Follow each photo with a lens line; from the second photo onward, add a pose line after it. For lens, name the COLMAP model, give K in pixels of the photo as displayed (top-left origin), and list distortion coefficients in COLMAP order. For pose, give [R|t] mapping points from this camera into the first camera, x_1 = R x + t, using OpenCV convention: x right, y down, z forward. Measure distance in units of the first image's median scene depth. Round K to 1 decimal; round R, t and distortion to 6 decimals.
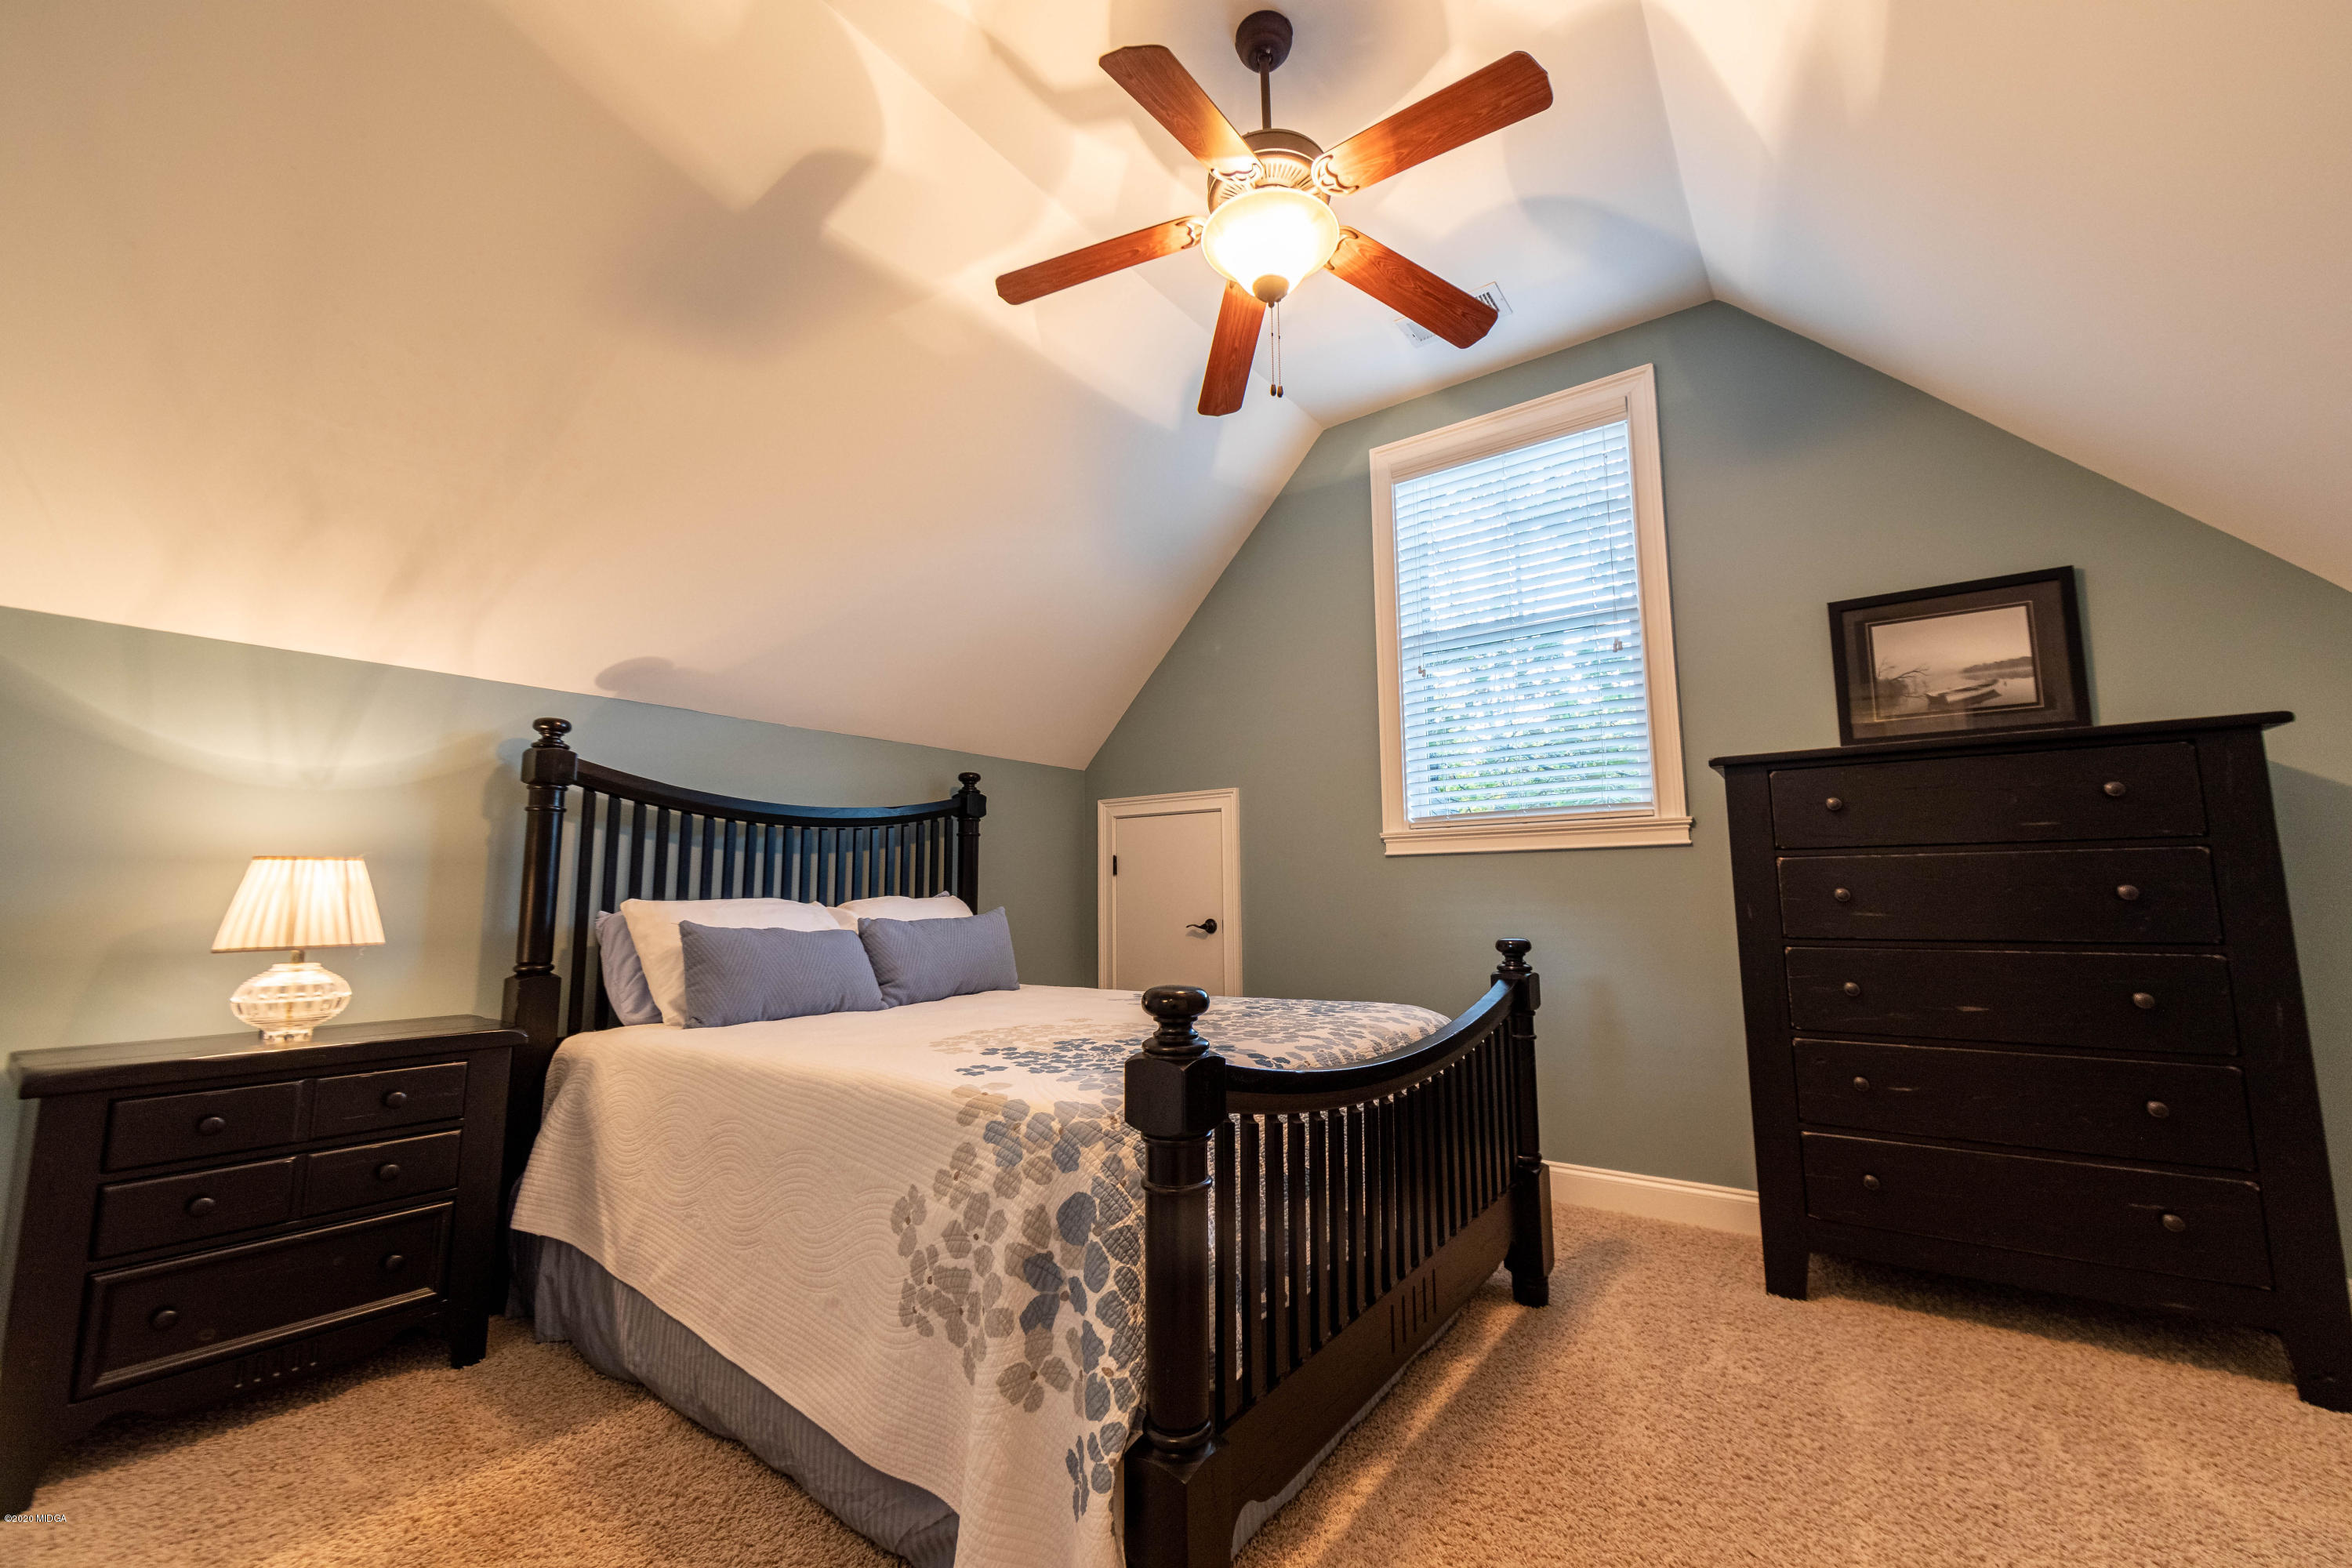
lens RADIAL K [[934.2, 0, 1185.0], [0, 934.2, 778.0], [0, 0, 1]] dist [-0.001170, -0.000130]
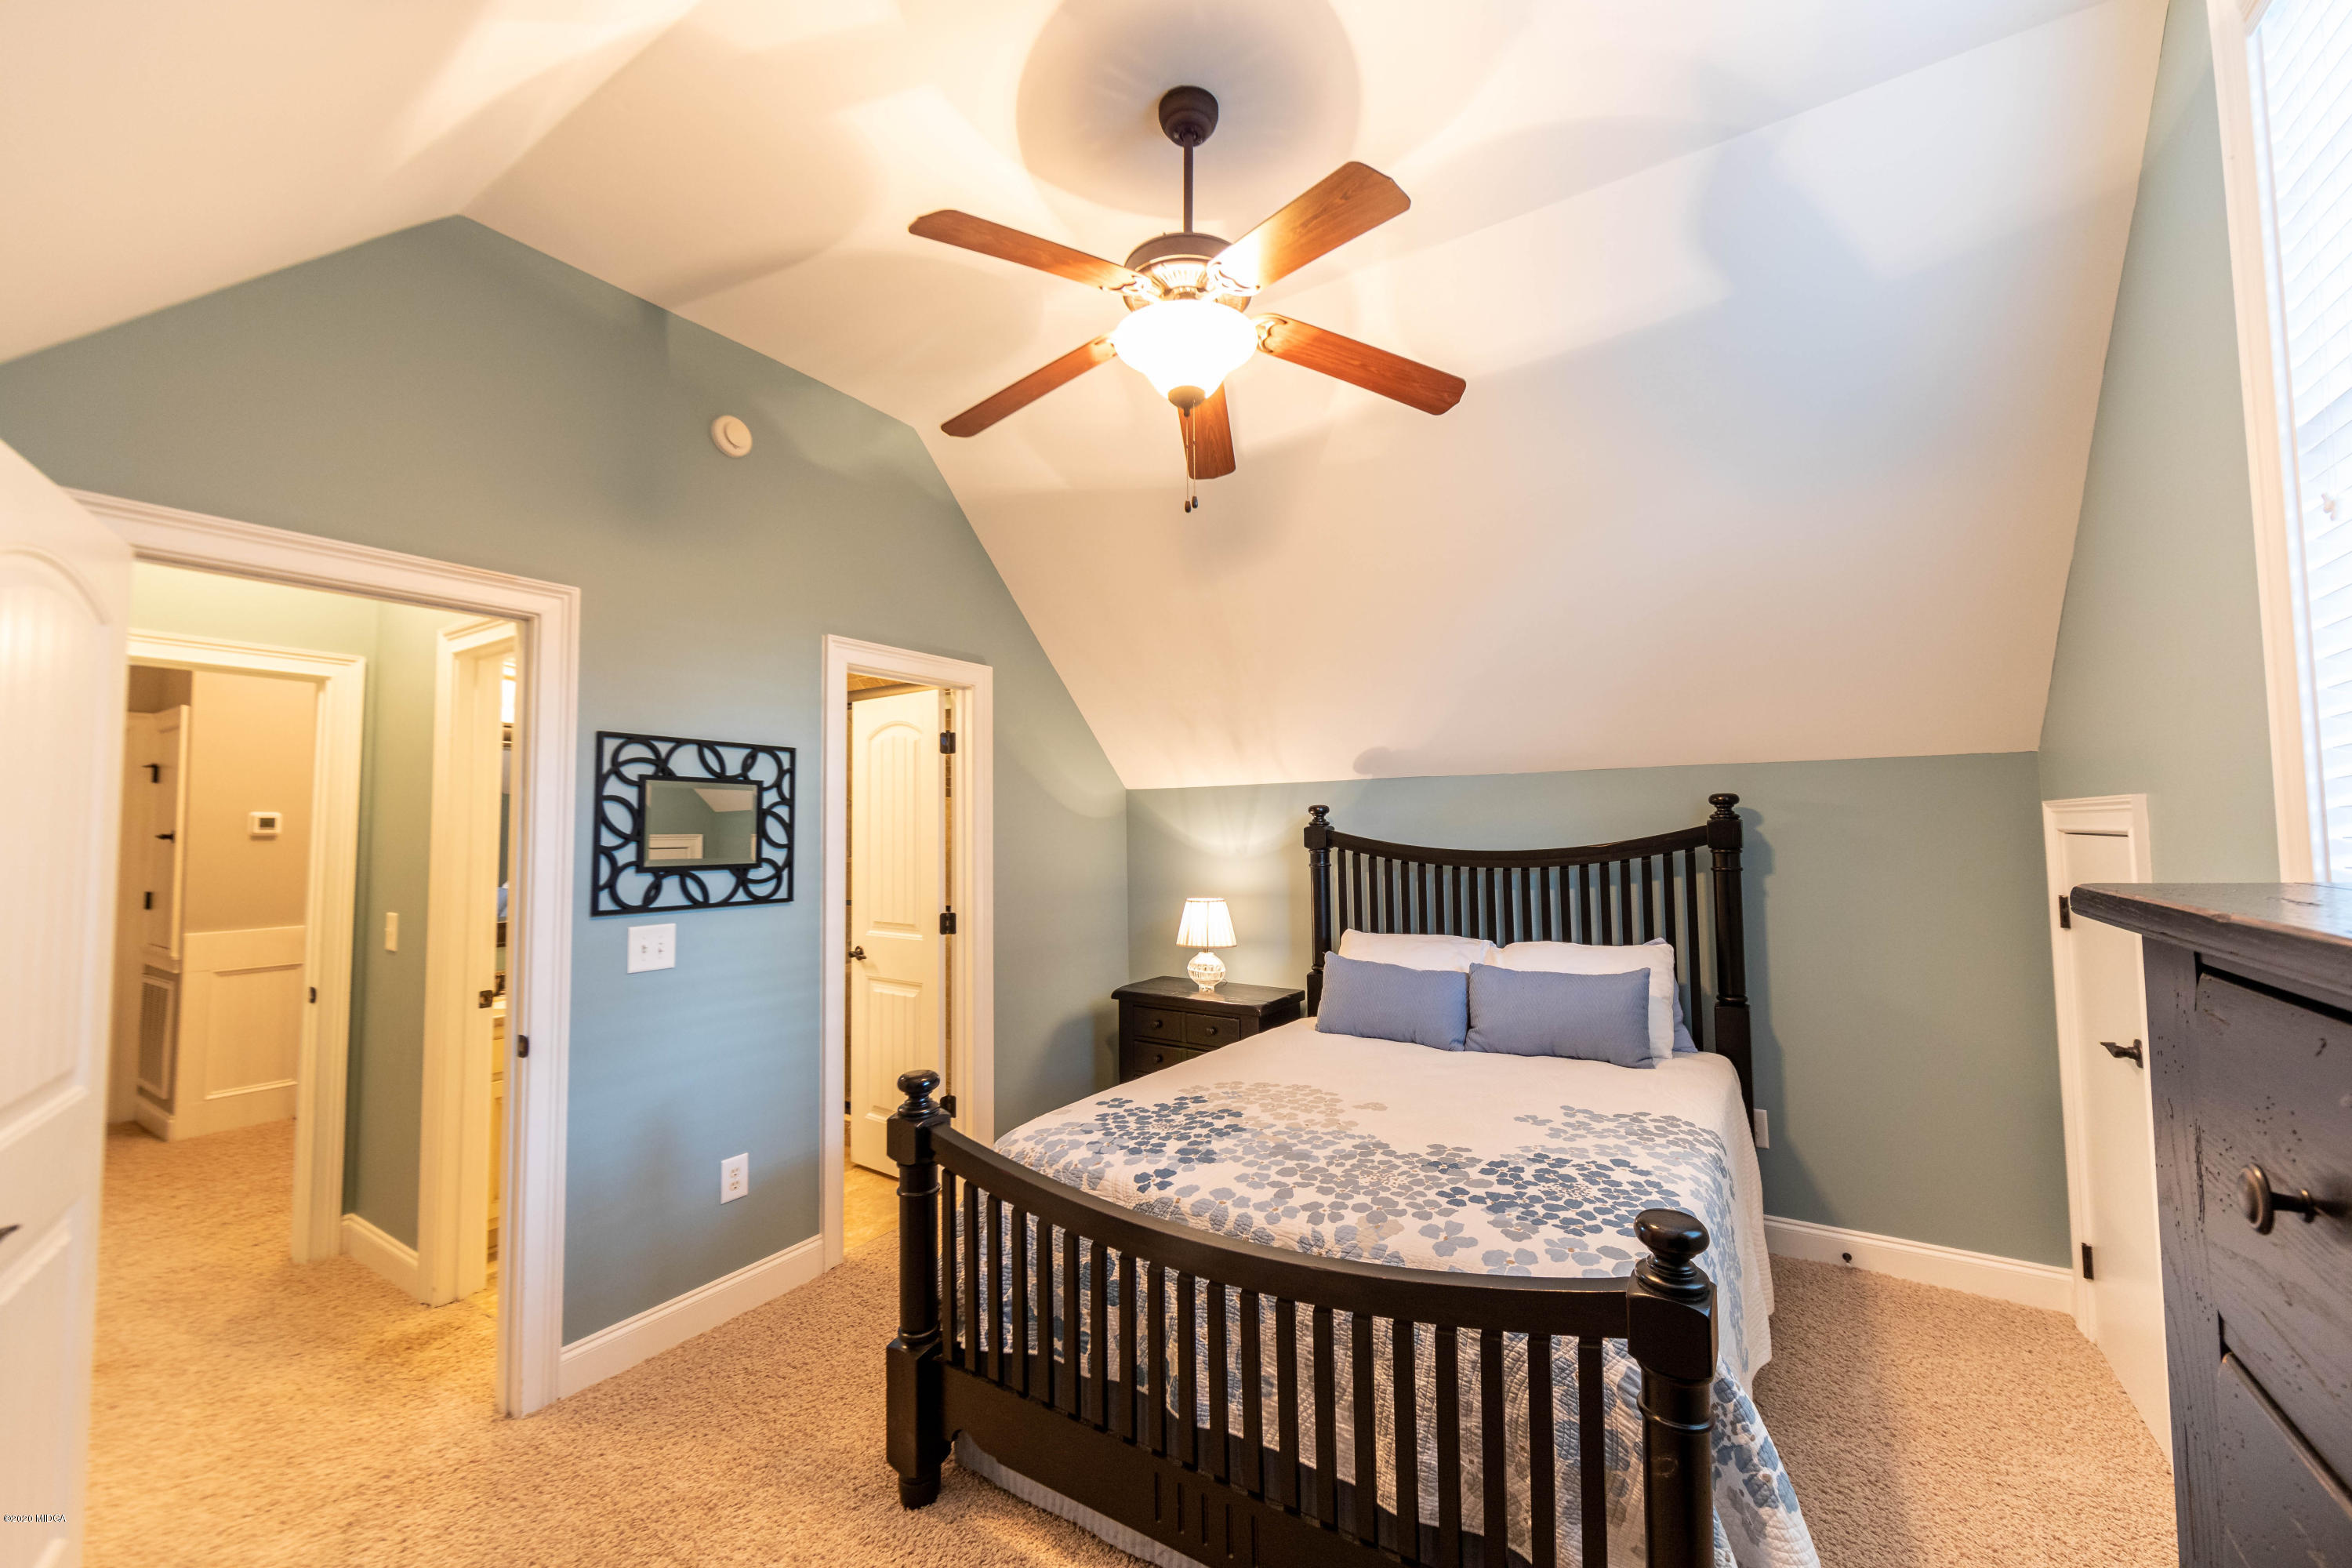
lens RADIAL K [[934.2, 0, 1185.0], [0, 934.2, 778.0], [0, 0, 1]] dist [-0.001170, -0.000130]
pose [[0.061169, -0.048107, -0.996967, 0.787648], [0.139759, 0.989411, -0.039167, -0.074499], [0.988294, -0.136939, 0.067244, 0.677155]]
